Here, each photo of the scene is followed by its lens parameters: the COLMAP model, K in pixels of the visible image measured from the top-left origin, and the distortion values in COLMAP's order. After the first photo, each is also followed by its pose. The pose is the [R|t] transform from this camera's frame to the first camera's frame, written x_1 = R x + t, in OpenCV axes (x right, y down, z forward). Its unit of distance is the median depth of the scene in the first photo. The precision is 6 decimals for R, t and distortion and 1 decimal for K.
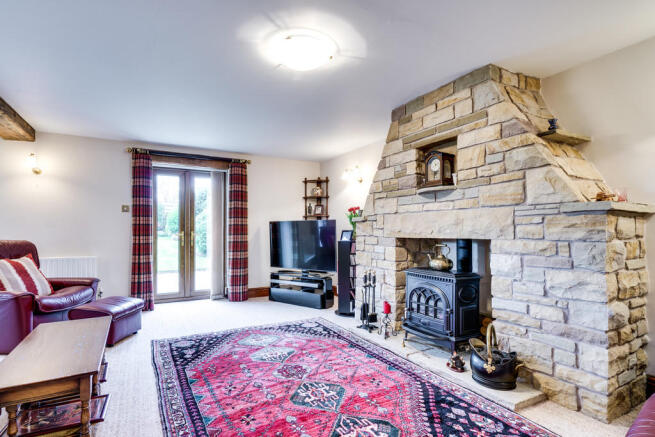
lens RADIAL K [[318.8, 0, 313.0], [0, 318.8, 230.6], [0, 0, 1]] dist [-0.033826, -0.000184]
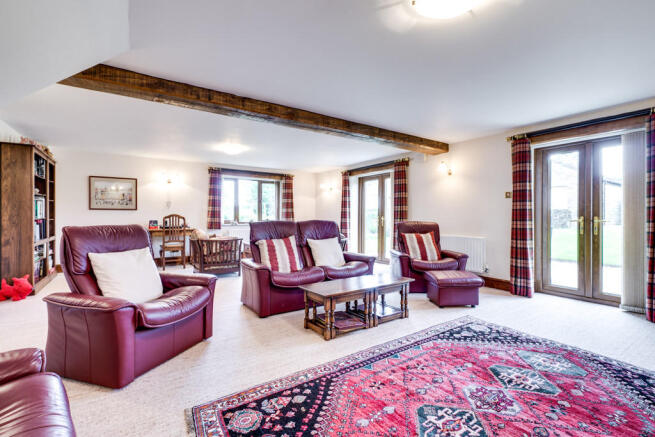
lens RADIAL K [[299.1, 0, 330.1], [0, 299.1, 215.7], [0, 0, 1]] dist [-0.008565, -0.000514]
pose [[0.086842, 0.002810, -0.996218, 0.492744], [0.003915, 0.999987, 0.003162, -0.006498], [0.996214, -0.004175, 0.086830, 0.433026]]
